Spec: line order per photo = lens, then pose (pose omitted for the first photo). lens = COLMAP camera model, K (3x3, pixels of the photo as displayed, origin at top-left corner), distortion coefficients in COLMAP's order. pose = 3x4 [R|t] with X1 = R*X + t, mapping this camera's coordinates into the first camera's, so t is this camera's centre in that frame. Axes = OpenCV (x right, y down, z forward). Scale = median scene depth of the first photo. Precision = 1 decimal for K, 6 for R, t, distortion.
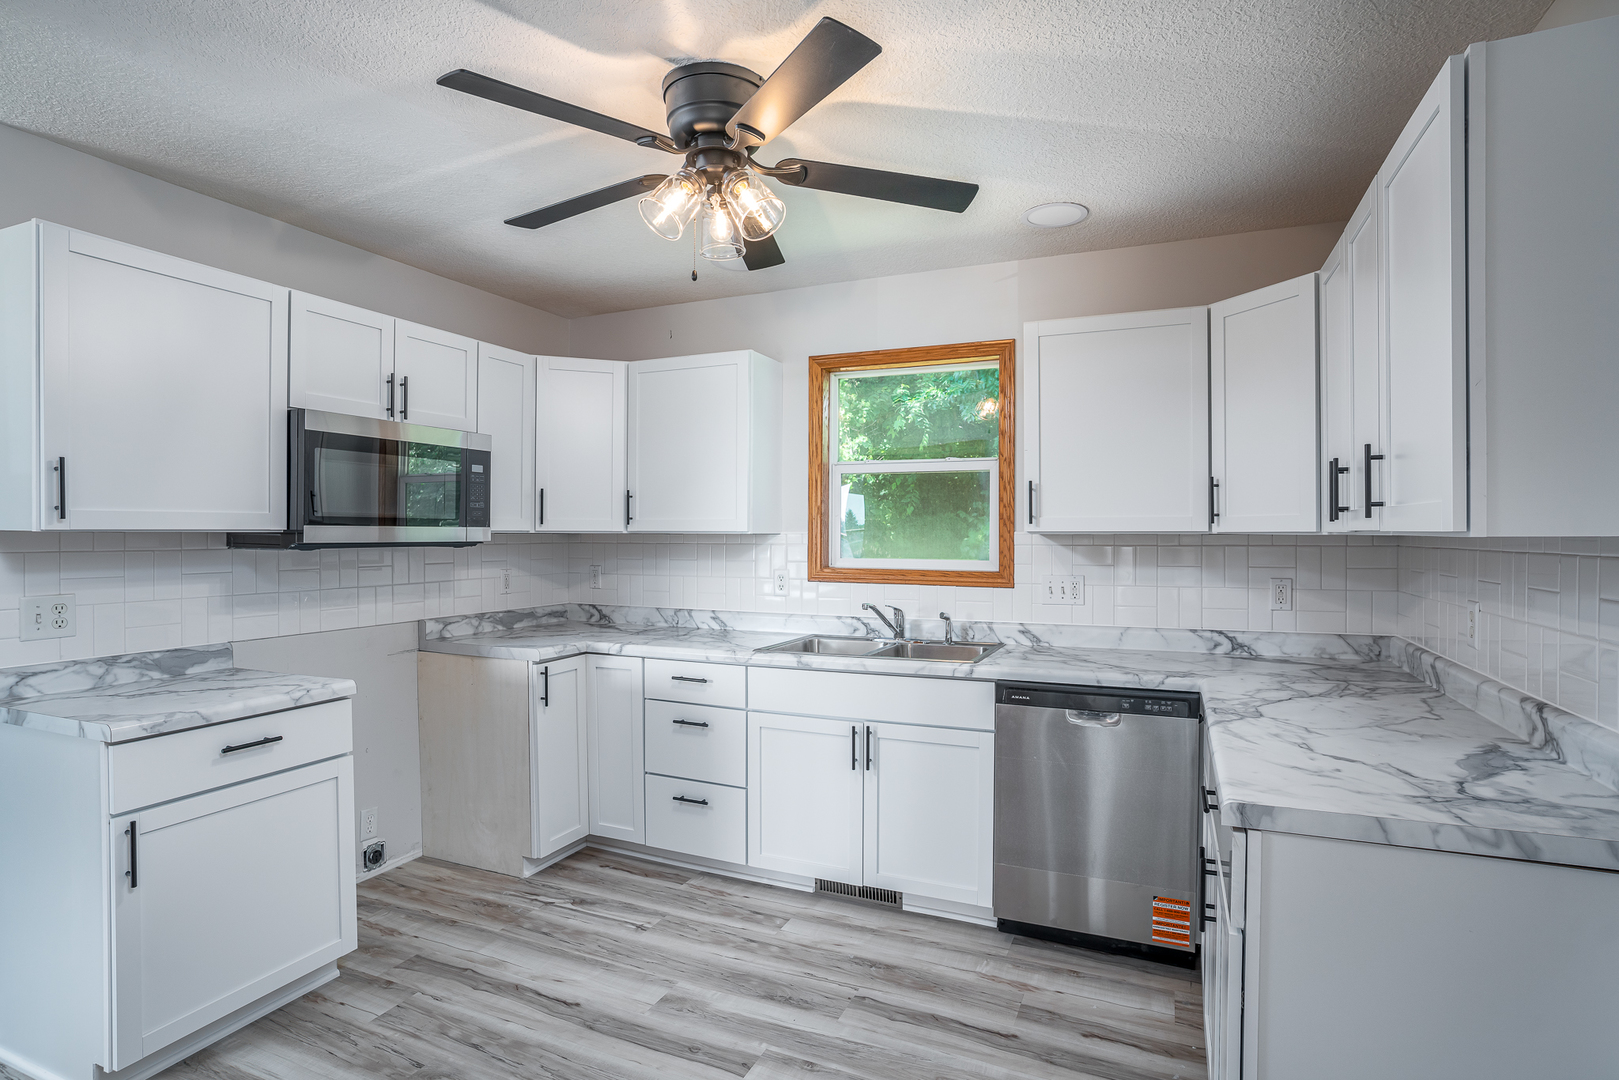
lens RADIAL K [[848.7, 0, 799.7], [0, 848.7, 540.9], [0, 0, 1]] dist [-0.005700, 0.006533]
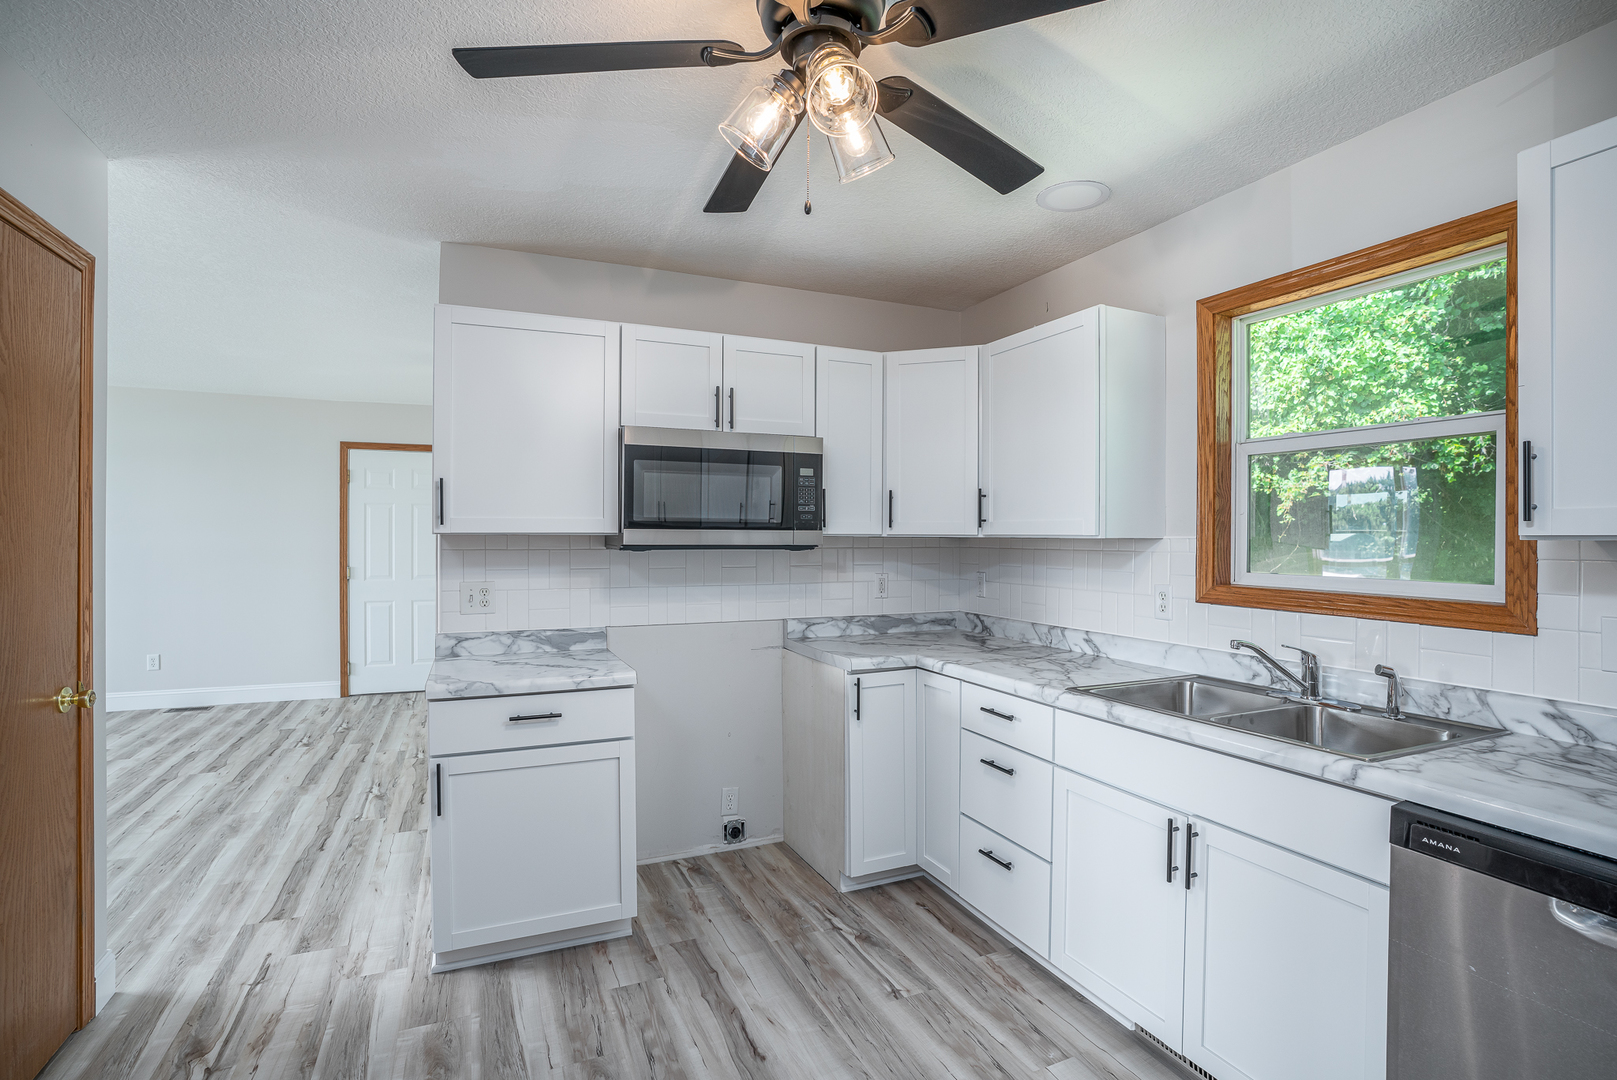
lens RADIAL K [[781.6, 0, 814.2], [0, 781.6, 541.3], [0, 0, 1]] dist [-0.038387, 0.005334]
pose [[0.750047, 0.006134, -0.661356, 0.242704], [-0.009594, 0.999953, -0.001607, -0.002114], [0.661315, 0.007551, 0.750070, 0.319590]]
